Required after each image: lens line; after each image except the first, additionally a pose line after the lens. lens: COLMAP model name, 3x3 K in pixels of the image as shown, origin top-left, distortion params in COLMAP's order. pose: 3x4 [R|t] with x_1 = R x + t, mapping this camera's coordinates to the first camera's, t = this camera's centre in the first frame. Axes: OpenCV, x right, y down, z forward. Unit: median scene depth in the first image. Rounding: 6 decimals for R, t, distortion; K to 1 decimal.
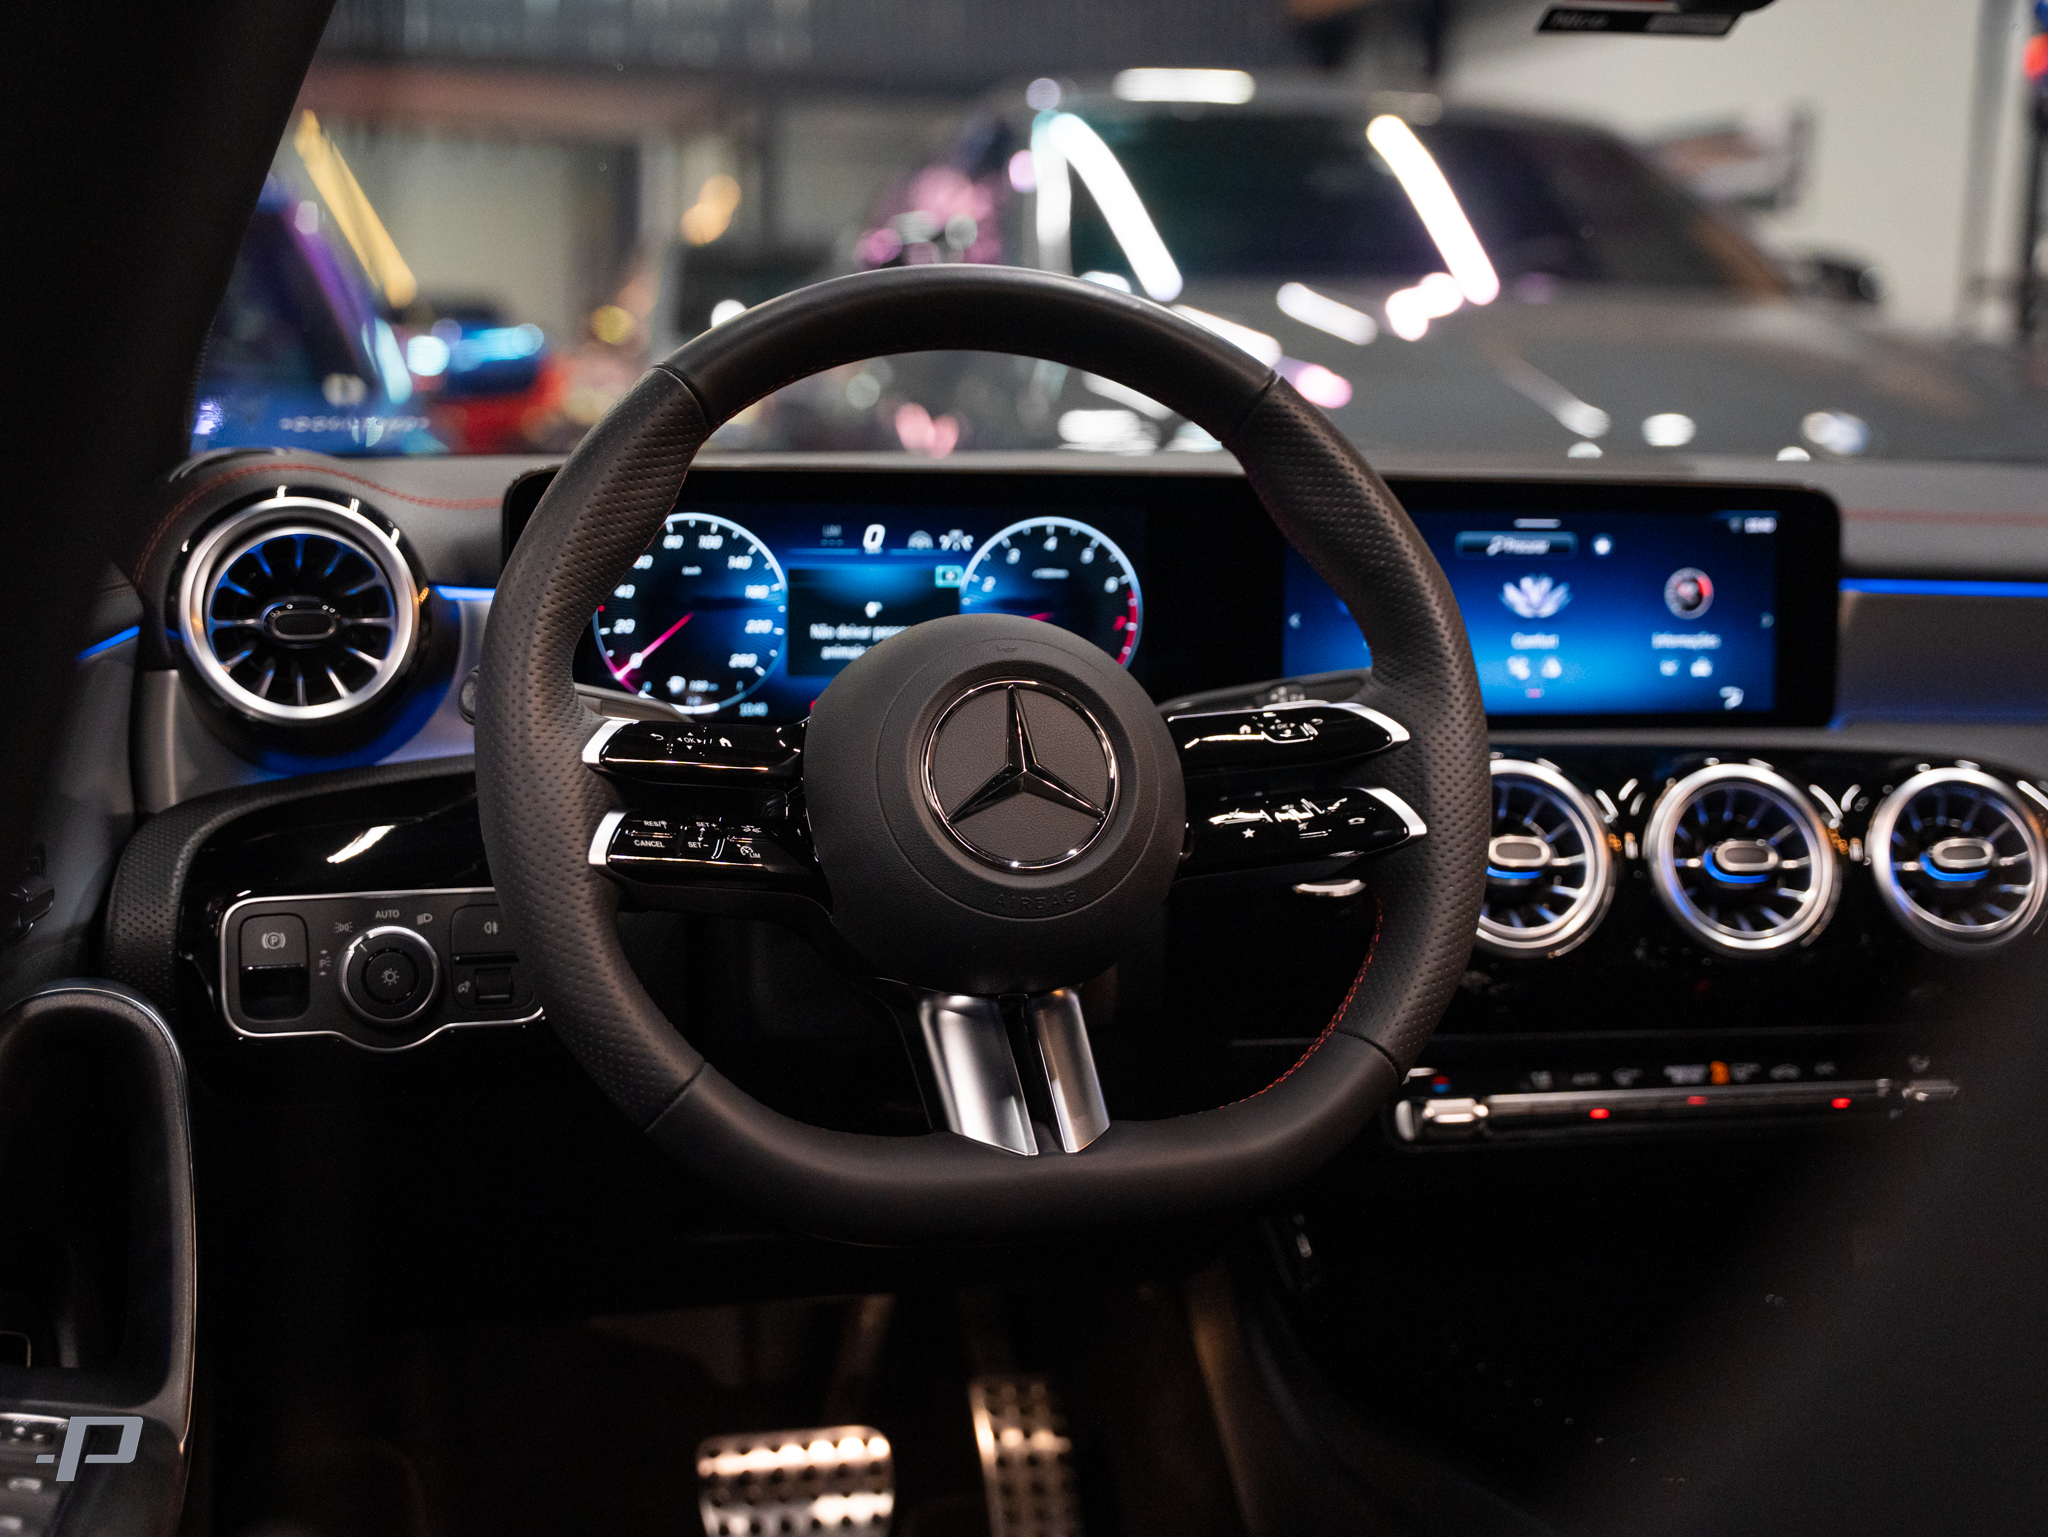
lens RADIAL K [[2711.7, 0, 932.5], [0, 2711.7, 745.4], [0, 0, 1]] dist [0.012669, 0.000000]
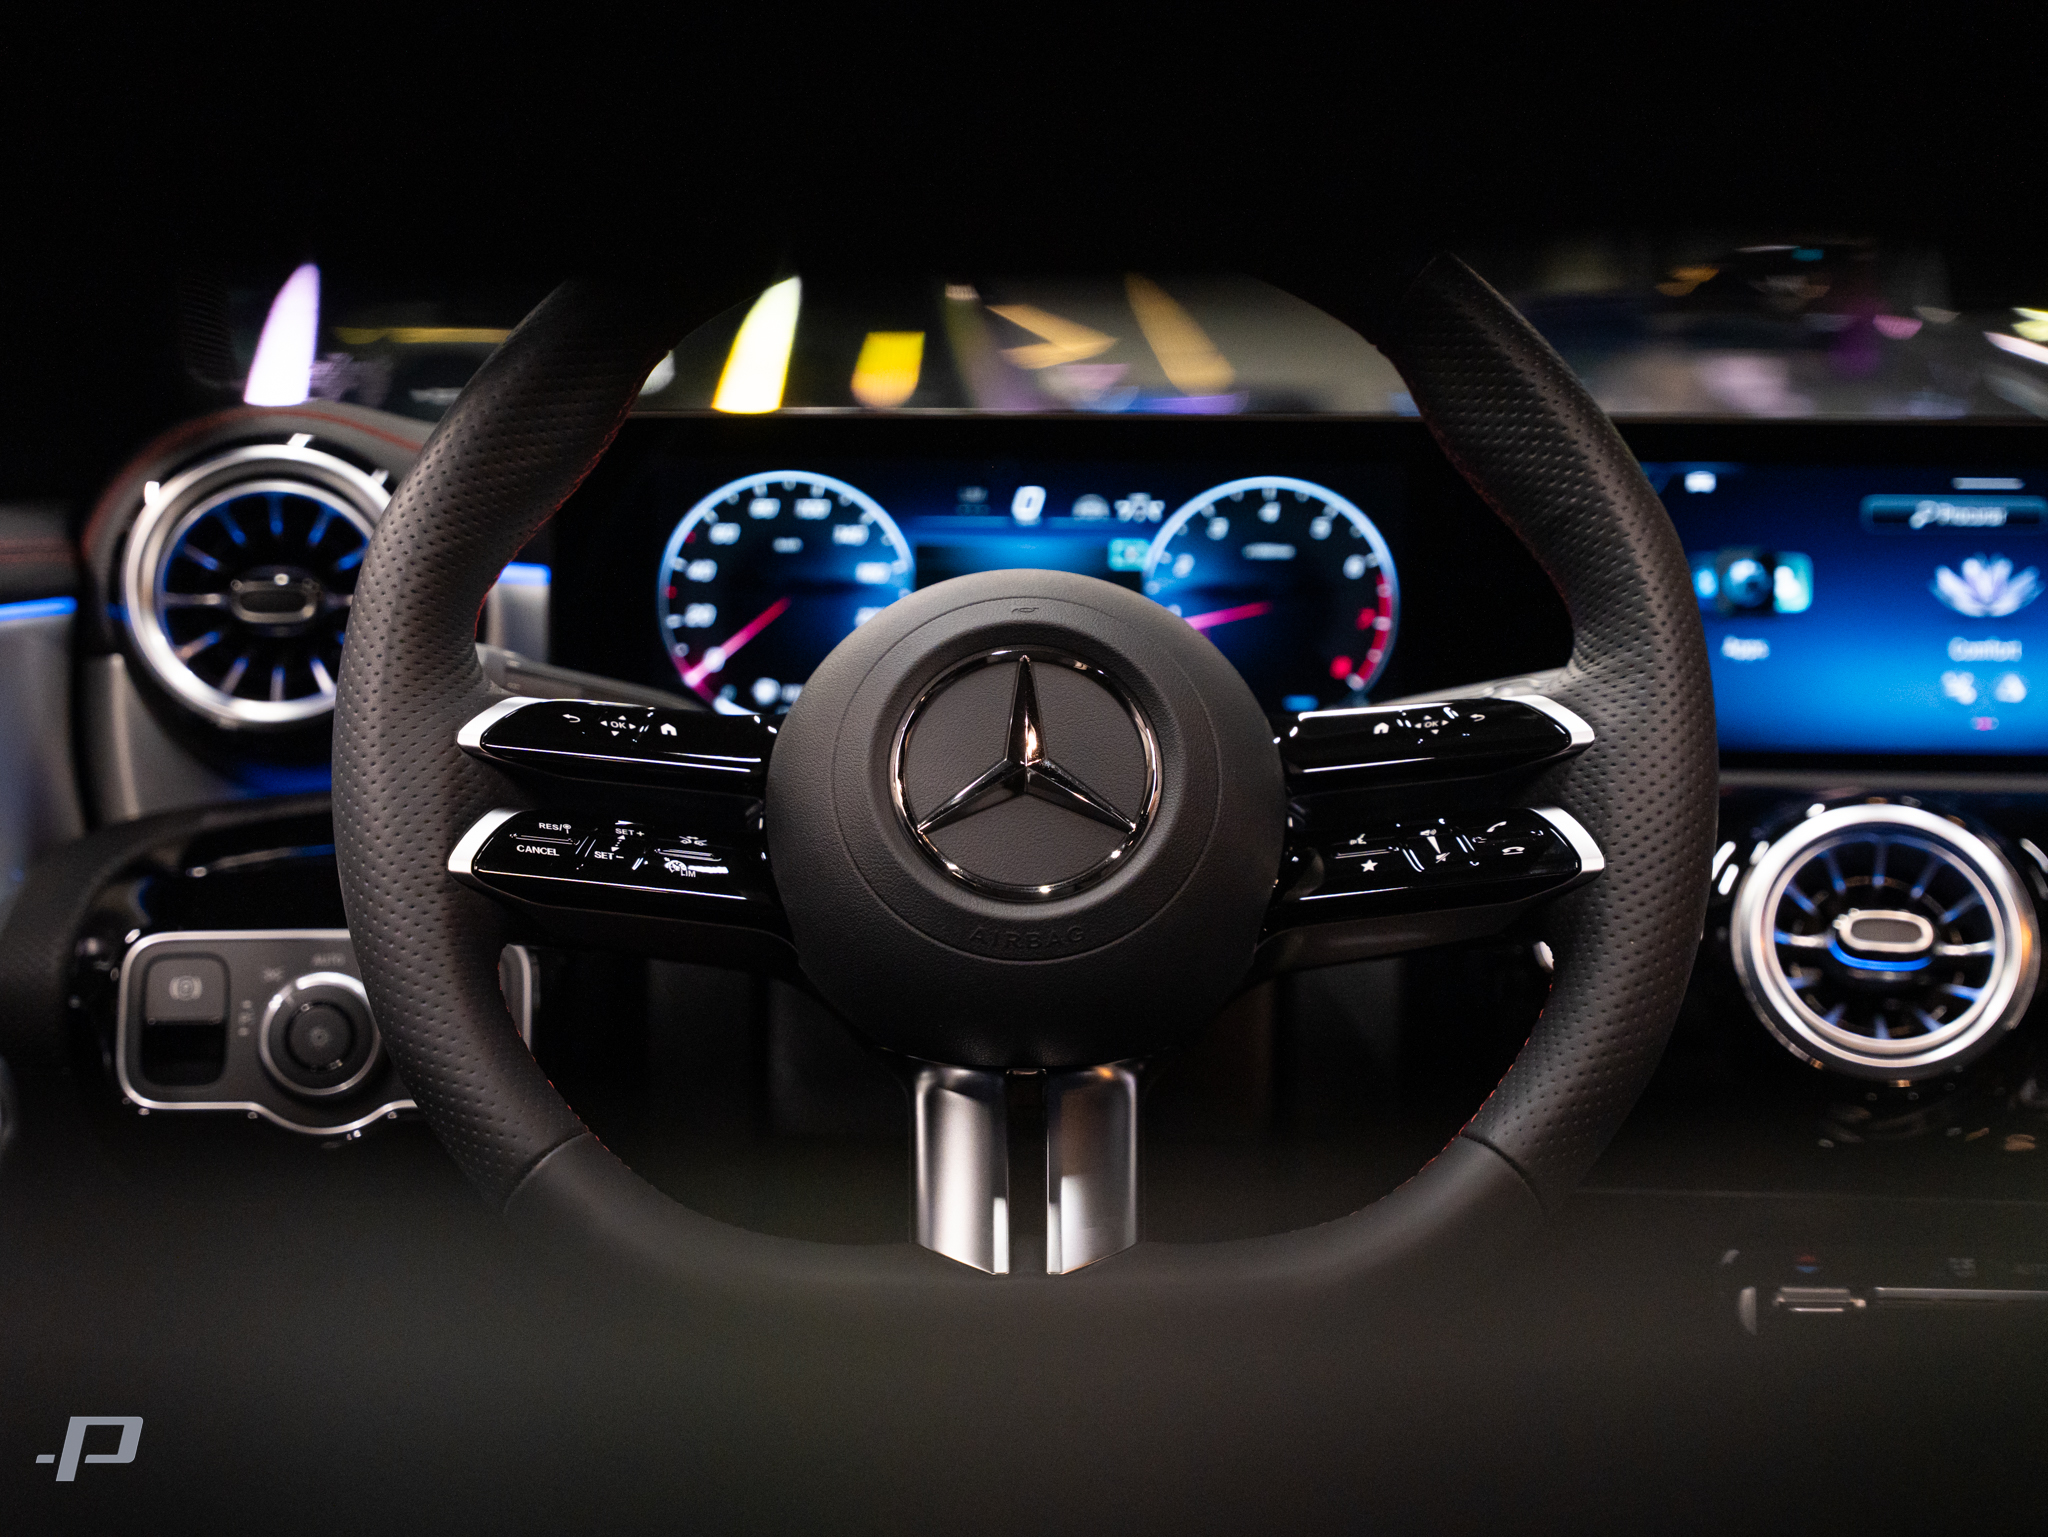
lens RADIAL K [[3581.4, 0, 1015.5], [0, 3581.4, 765.4], [0, 0, 1]] dist [0.162672, 0.000000]
pose [[0.966924, 0.009707, -0.254878, 0.234874], [-0.023877, 0.998332, -0.052558, 0.050617], [0.253943, 0.056905, 0.965544, 0.029472]]
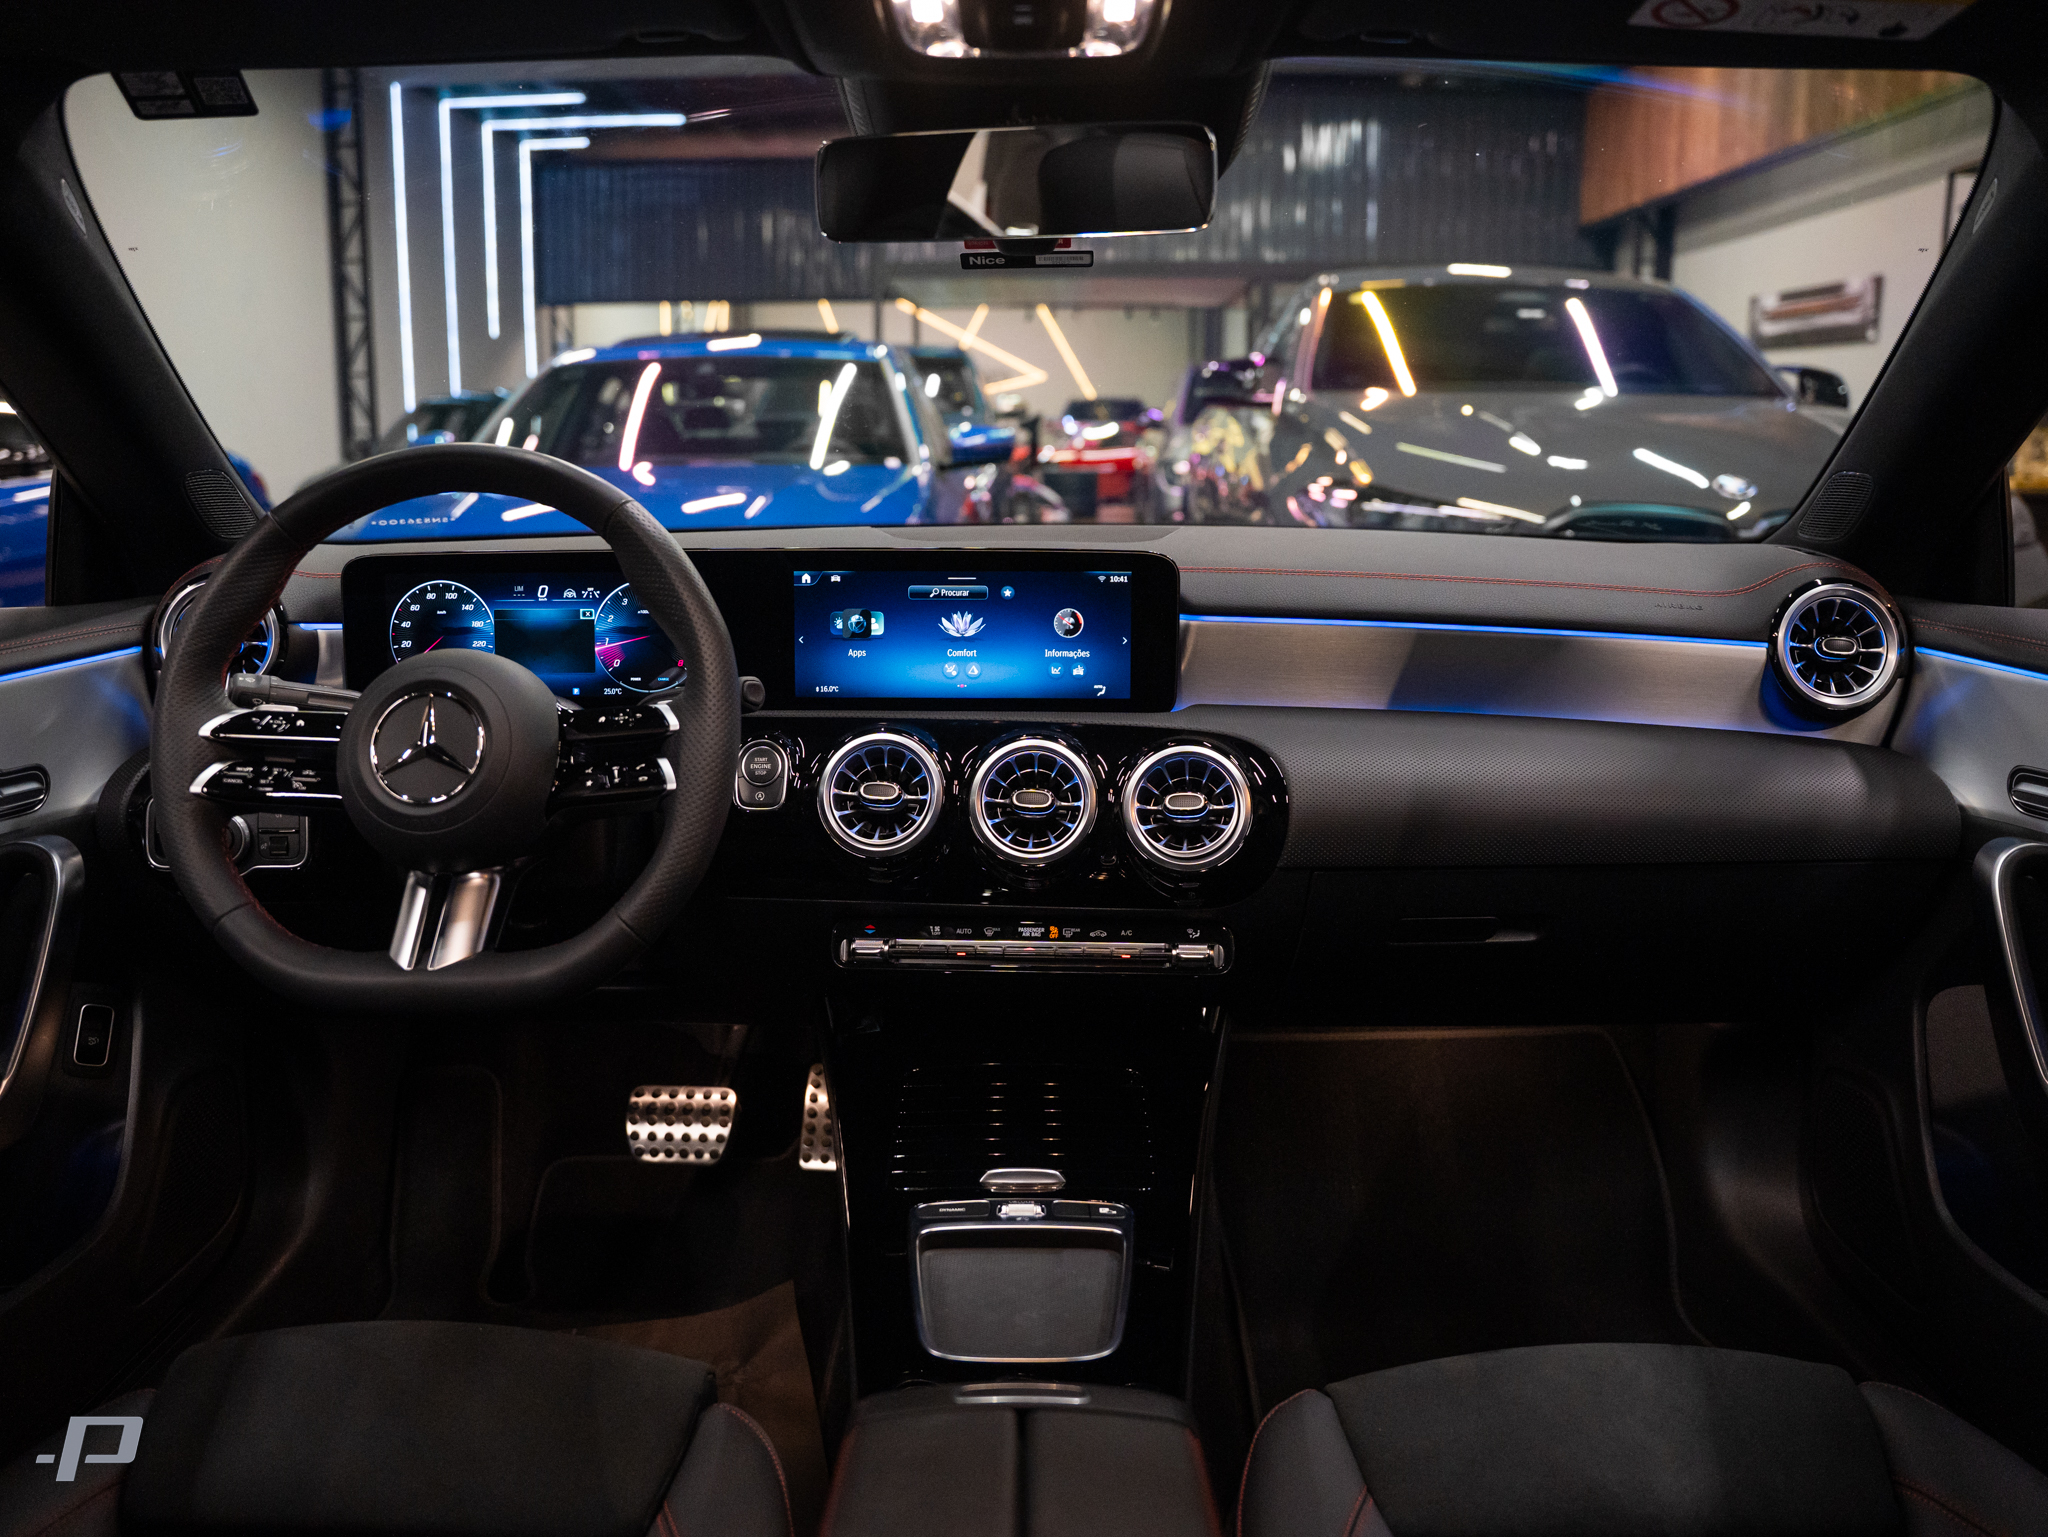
lens RADIAL K [[1509.1, 0, 1029.4], [0, 1509.1, 755.4], [0, 0, 1]] dist [-0.128500, 0.002802]
pose [[0.964626, 0.032744, -0.261581, 0.527550], [-0.013948, 0.997206, 0.073390, -0.047245], [0.263253, -0.067146, 0.962387, 0.174003]]
